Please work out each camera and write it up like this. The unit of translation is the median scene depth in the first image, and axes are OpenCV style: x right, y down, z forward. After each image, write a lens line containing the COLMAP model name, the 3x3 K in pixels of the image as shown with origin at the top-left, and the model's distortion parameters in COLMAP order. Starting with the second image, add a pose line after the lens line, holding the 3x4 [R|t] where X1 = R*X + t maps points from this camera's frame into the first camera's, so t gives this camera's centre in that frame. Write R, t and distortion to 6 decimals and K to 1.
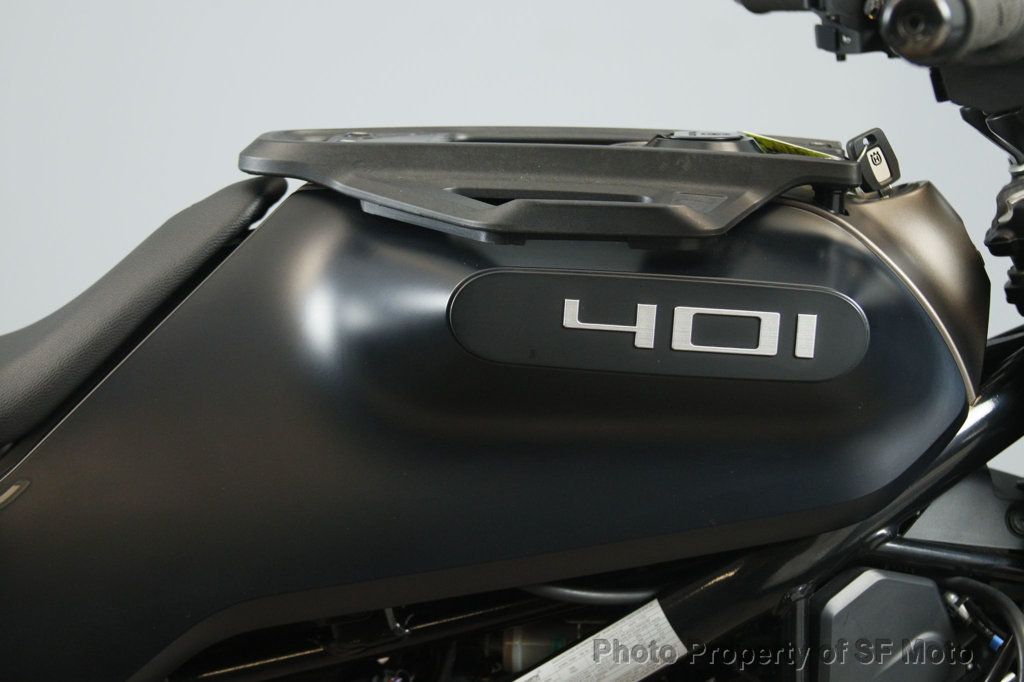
lens RADIAL K [[2522.3, 0, 512.0], [0, 2522.3, 341.0], [0, 0, 1]] dist [0.085637, 0.389405]
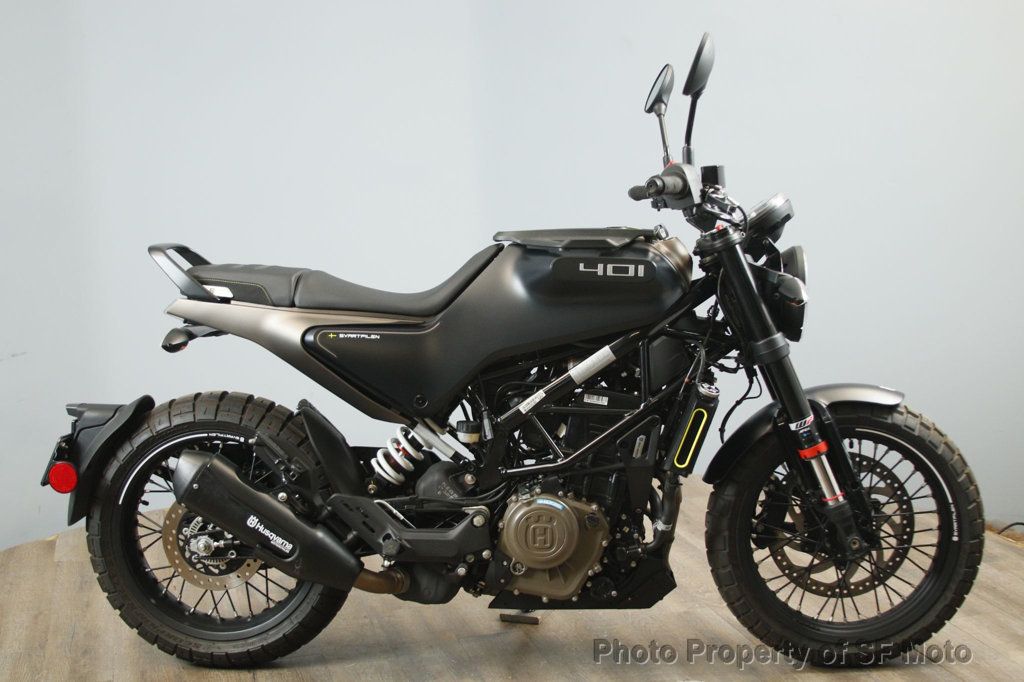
lens RADIAL K [[1534.3, 0, 512.0], [0, 1534.3, 341.0], [0, 0, 1]] dist [-0.113035, 0.056999]
pose [[0.998656, -0.037114, -0.036180, -0.002950], [0.034090, 0.996141, -0.080877, 0.295952], [0.039042, 0.079535, 0.996067, -1.402177]]
